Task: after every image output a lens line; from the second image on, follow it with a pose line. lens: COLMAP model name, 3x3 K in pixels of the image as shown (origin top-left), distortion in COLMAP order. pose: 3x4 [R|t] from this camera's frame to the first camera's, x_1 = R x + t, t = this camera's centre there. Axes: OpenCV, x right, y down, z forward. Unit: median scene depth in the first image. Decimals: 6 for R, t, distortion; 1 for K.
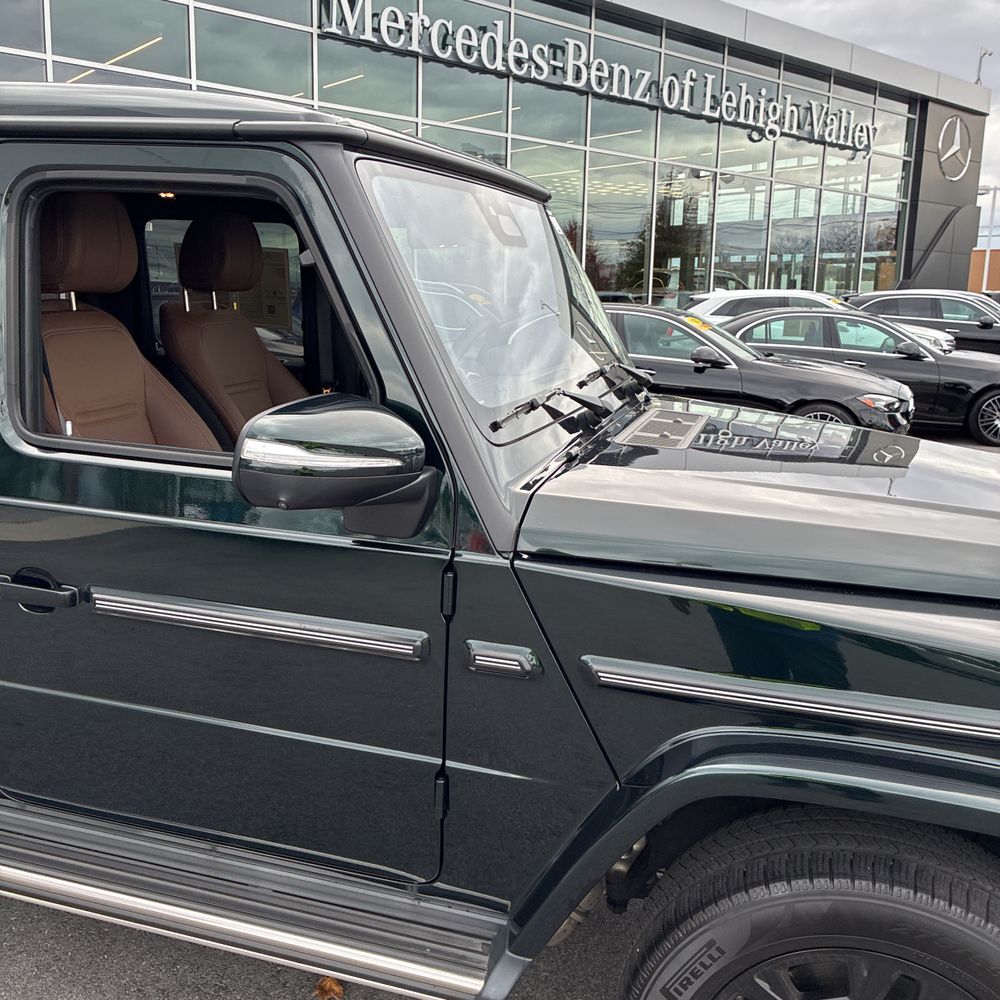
lens RADIAL K [[992.2, 0, 491.9], [0, 992.2, 498.6], [0, 0, 1]] dist [0.056970, -0.068371]
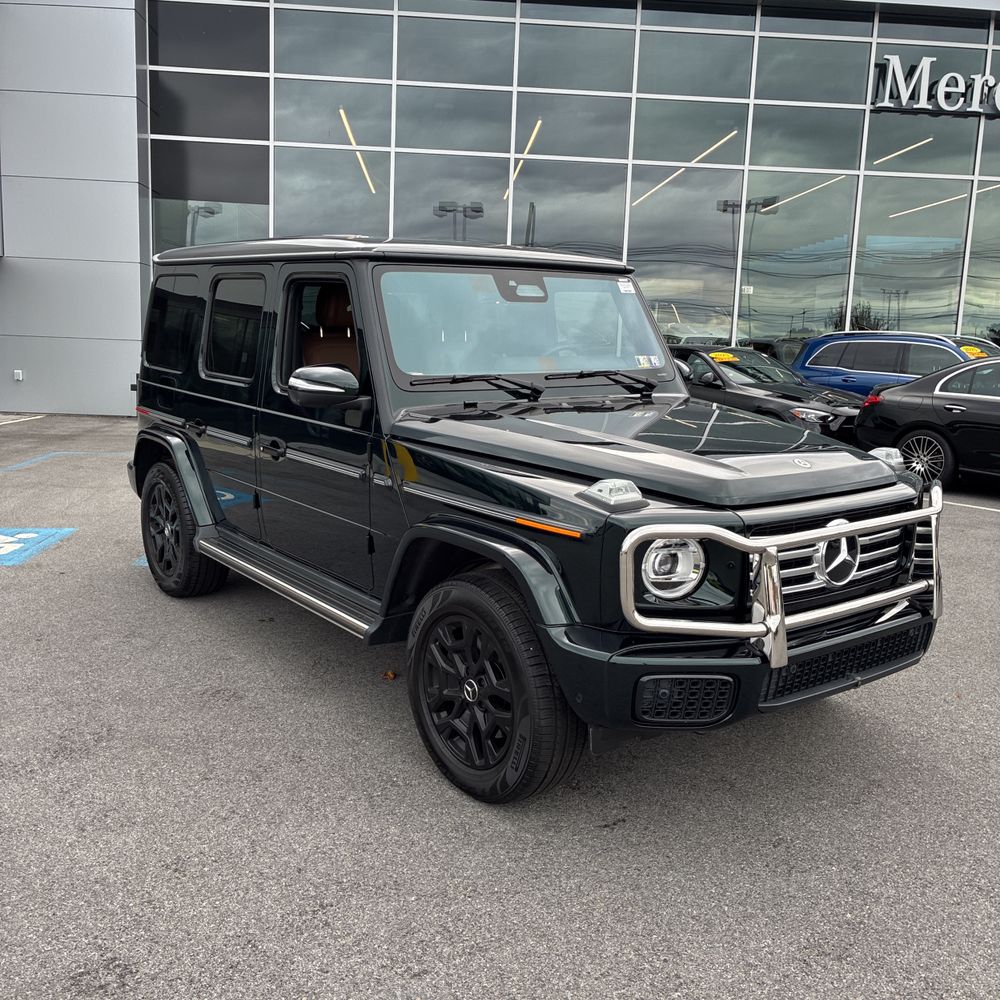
lens RADIAL K [[992.2, 0, 491.9], [0, 992.2, 498.6], [0, 0, 1]] dist [0.056970, -0.068371]
pose [[0.812814, 0.090285, -0.575484, 0.131592], [-0.124731, 0.991978, -0.020543, 0.018761], [0.569012, 0.088478, 0.817555, -0.061194]]
